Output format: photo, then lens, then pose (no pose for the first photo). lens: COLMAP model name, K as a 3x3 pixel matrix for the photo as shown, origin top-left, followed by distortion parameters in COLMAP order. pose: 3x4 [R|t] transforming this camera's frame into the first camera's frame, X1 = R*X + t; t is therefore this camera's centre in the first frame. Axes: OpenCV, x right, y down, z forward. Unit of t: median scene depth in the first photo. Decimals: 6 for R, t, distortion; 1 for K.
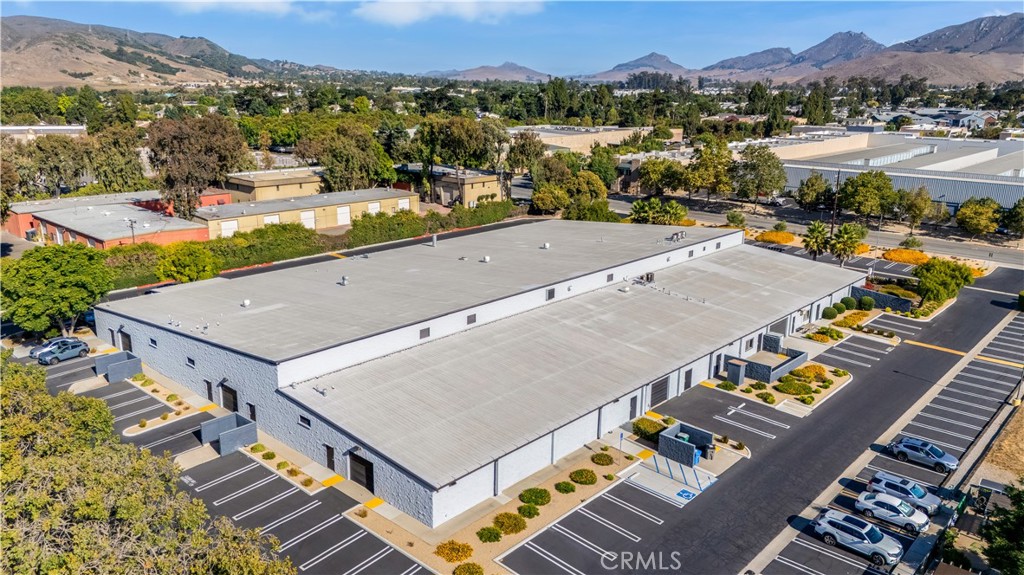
lens RADIAL K [[790.6, 0, 512.0], [0, 790.6, 287.5], [0, 0, 1]] dist [0.086049, -0.096710]
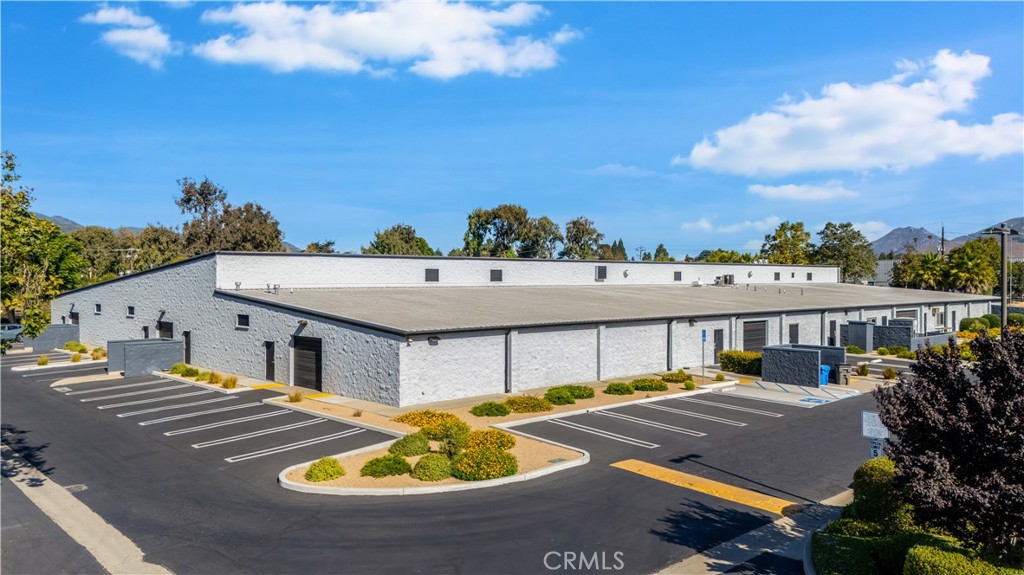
lens RADIAL K [[790.6, 0, 512.0], [0, 790.6, 287.5], [0, 0, 1]] dist [0.086049, -0.096710]
pose [[0.996995, -0.002864, -0.077419, 0.029167], [-0.015791, 0.970824, -0.239272, 0.300165], [0.075845, 0.239775, 0.967861, 0.329854]]
